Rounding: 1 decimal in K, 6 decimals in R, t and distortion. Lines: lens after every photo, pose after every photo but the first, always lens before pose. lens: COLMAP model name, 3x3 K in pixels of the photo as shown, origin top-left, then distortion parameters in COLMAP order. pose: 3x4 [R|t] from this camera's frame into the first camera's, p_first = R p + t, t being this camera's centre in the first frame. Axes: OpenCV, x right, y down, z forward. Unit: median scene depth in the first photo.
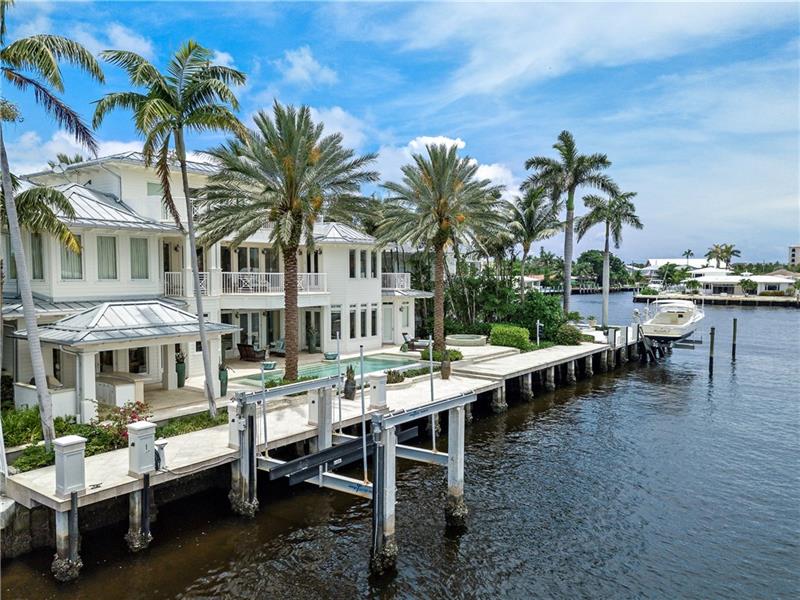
lens RADIAL K [[614.1, 0, 399.5], [0, 614.1, 302.6], [0, 0, 1]] dist [0.034293, -0.013846]
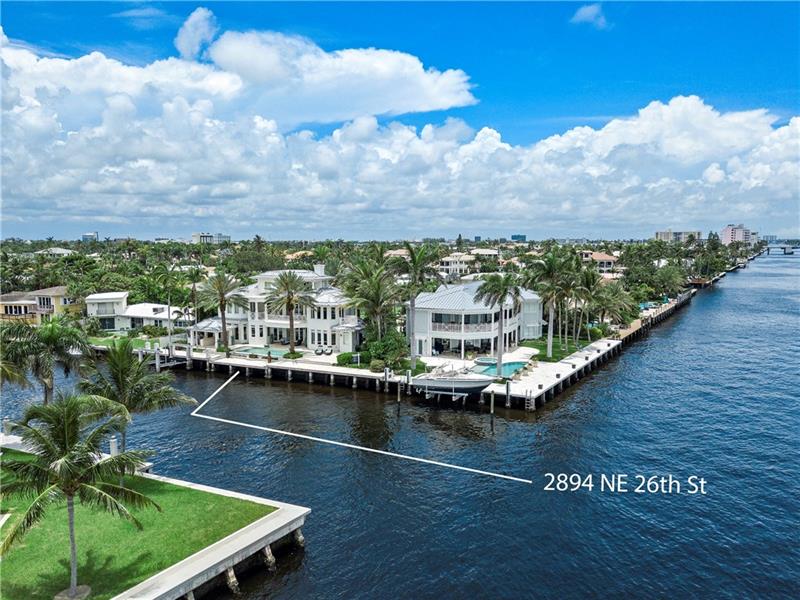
lens RADIAL K [[614.1, 0, 395.1], [0, 614.1, 297.9], [0, 0, 1]] dist [0.034293, -0.013846]
pose [[0.214015, 0.093984, -0.972299, 2.507487], [-0.049679, 0.995120, 0.085255, -0.369360], [0.975566, 0.030057, 0.217640, 0.863271]]
